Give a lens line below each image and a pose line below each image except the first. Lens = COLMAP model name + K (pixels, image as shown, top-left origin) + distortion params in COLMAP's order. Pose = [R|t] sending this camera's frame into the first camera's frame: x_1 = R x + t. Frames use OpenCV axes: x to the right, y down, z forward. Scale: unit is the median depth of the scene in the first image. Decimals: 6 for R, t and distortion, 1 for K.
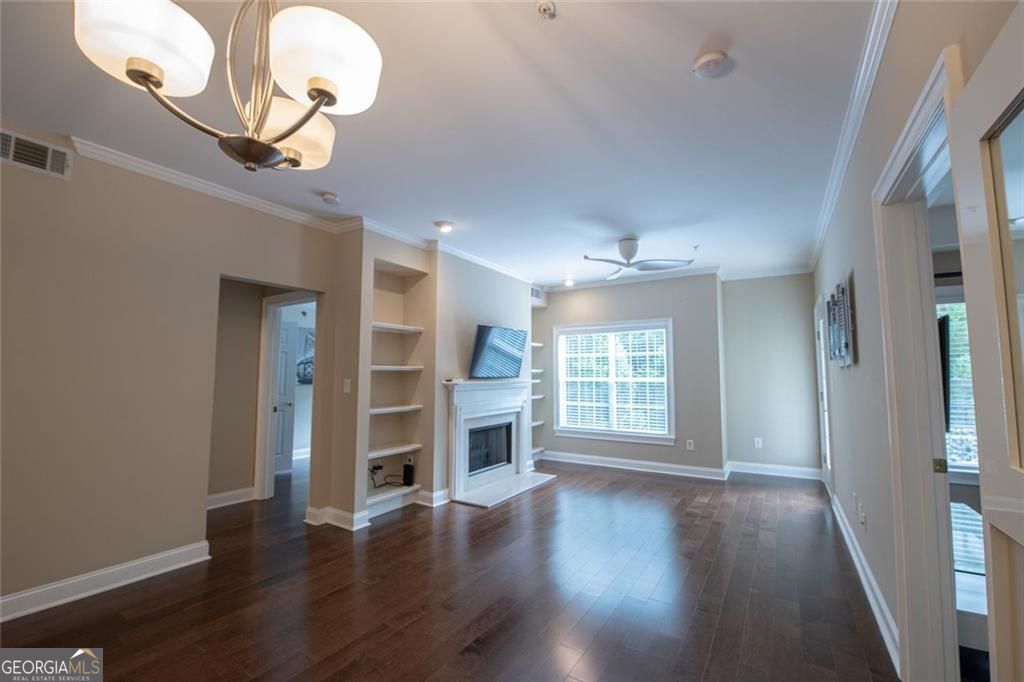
lens RADIAL K [[426.4, 0, 512.0], [0, 426.4, 341.0], [0, 0, 1]] dist [-0.012128, -0.000110]
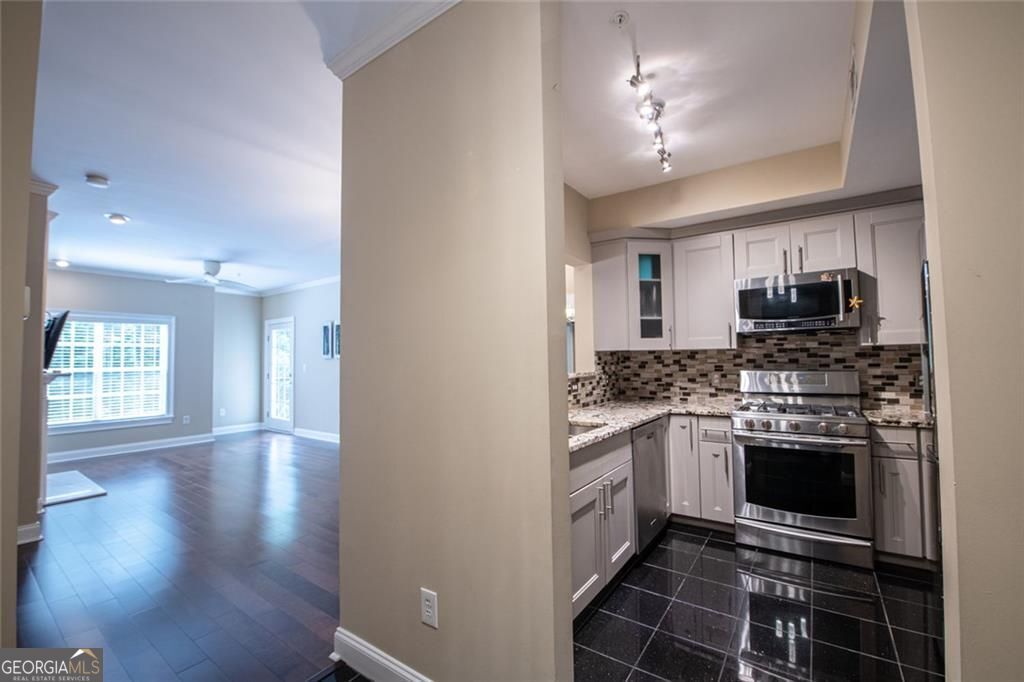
lens RADIAL K [[426.4, 0, 512.0], [0, 426.4, 341.0], [0, 0, 1]] dist [-0.012128, -0.000110]
pose [[0.053953, 0.043027, 0.997616, -0.781108], [-0.065829, 0.997051, -0.039442, -0.000753], [-0.996371, -0.063544, 0.056627, -0.010022]]
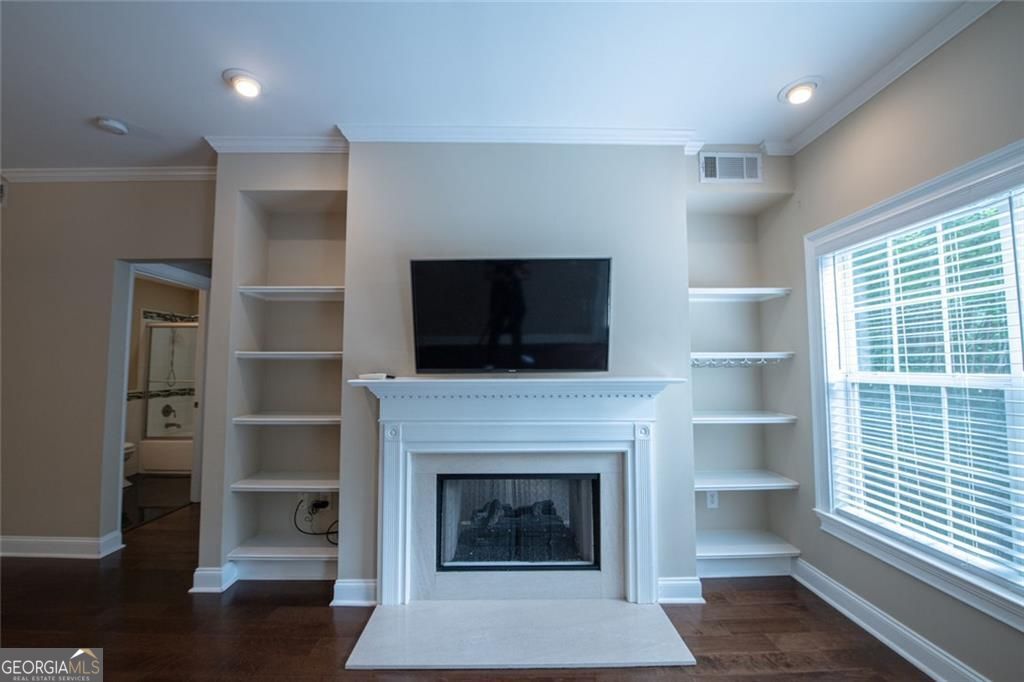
lens RADIAL K [[426.4, 0, 512.0], [0, 426.4, 341.0], [0, 0, 1]] dist [-0.012128, -0.000110]
pose [[0.542580, -0.055529, -0.838167, 0.282256], [0.064759, 0.997608, -0.024171, 0.052239], [0.837504, -0.041165, 0.544878, 0.609277]]
